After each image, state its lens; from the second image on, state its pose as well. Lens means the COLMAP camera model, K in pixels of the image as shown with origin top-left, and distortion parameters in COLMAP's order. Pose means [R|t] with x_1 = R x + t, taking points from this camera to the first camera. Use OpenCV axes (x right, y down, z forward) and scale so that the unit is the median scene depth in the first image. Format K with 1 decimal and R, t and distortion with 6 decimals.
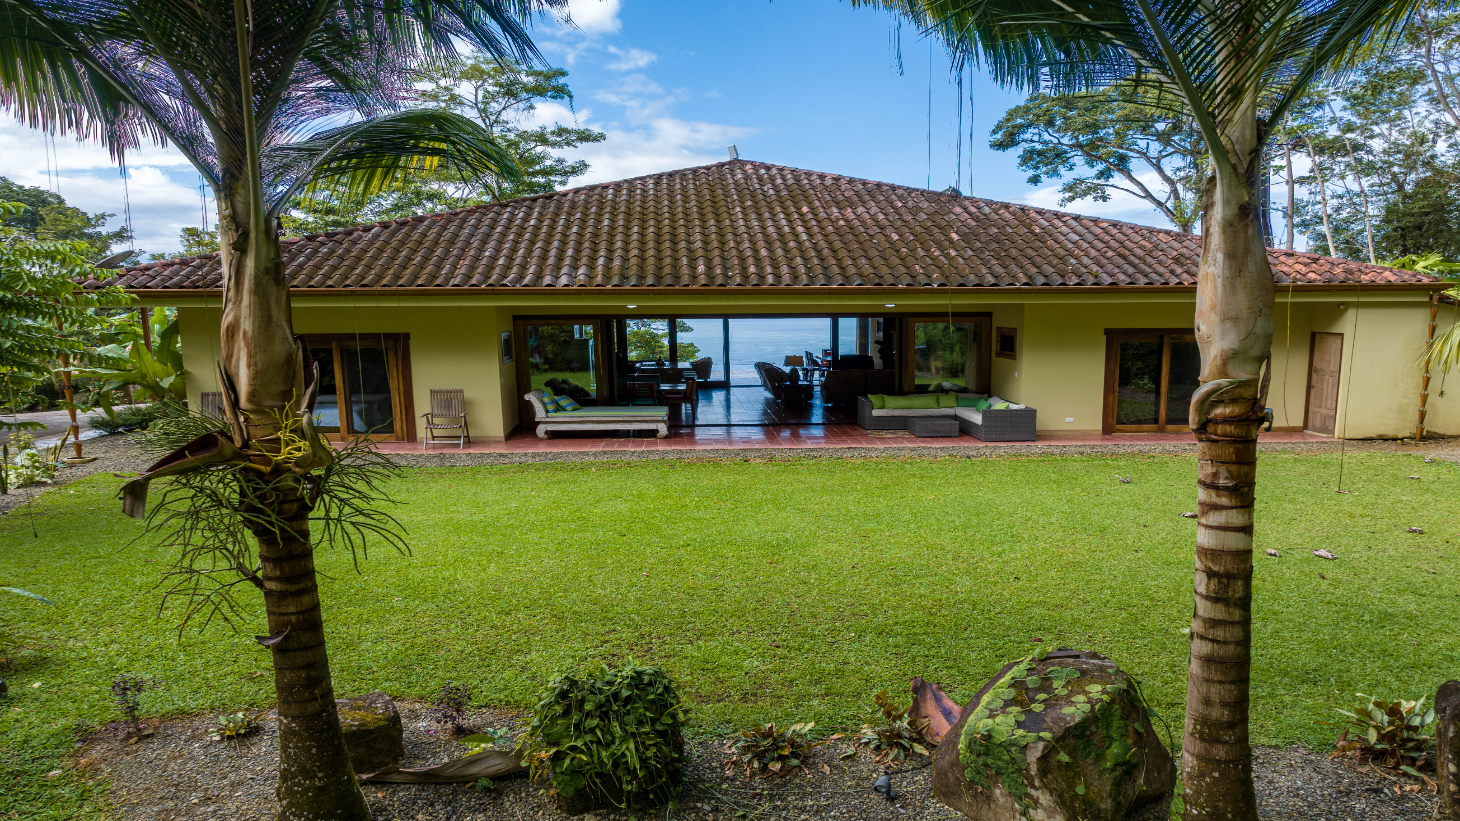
lens RADIAL K [[979.8, 0, 730.0], [0, 979.8, 410.5], [0, 0, 1]] dist [-0.004466, 0.001932]
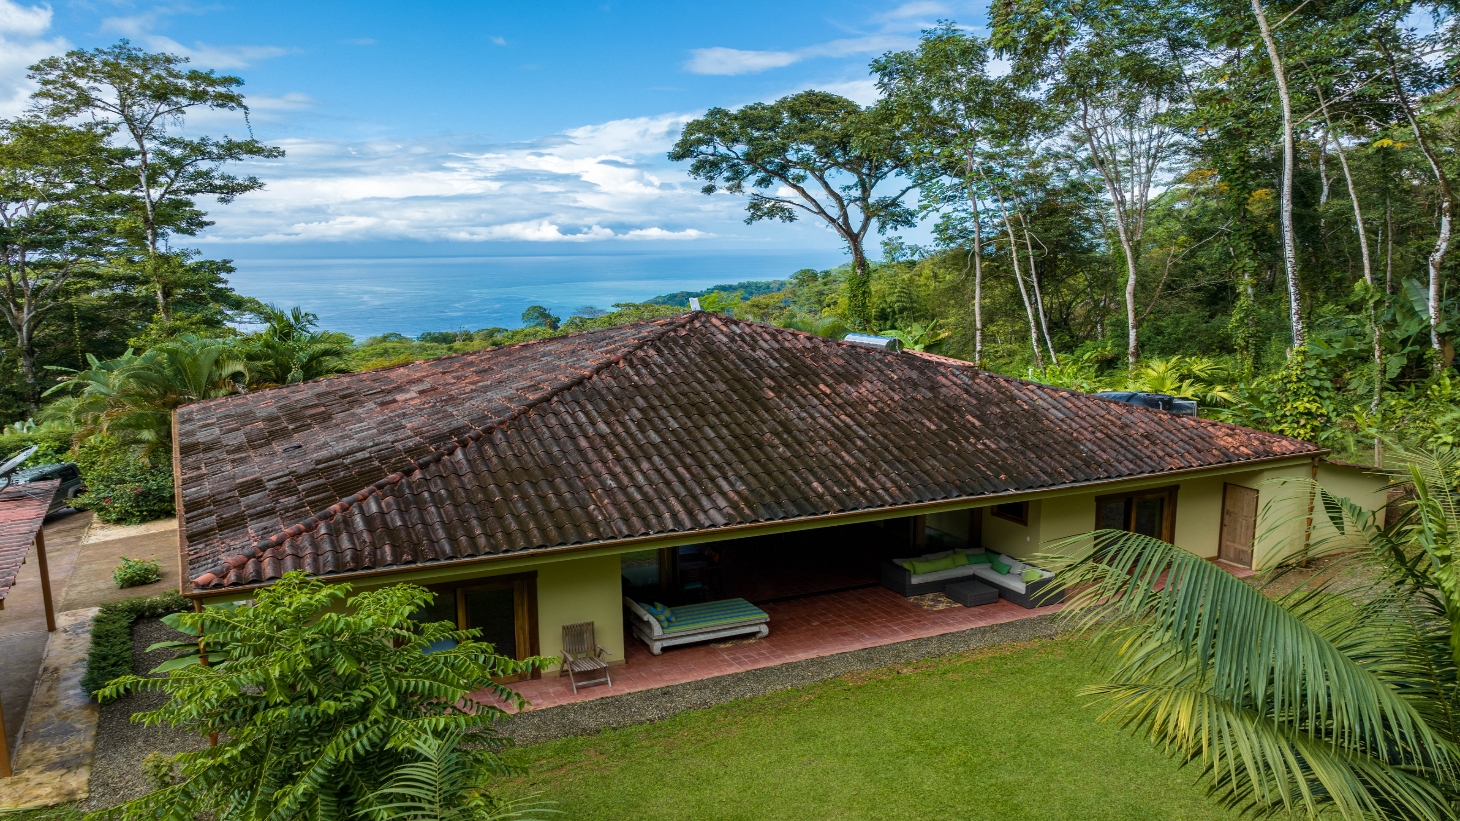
lens RADIAL K [[1043.3, 0, 730.0], [0, 1043.3, 410.5], [0, 0, 1]] dist [-0.001672, 0.000378]
pose [[0.935816, -0.051711, 0.348674, -0.441409], [0.049795, 0.998655, 0.014463, -0.214649], [-0.348953, 0.003828, 0.937132, -0.029566]]
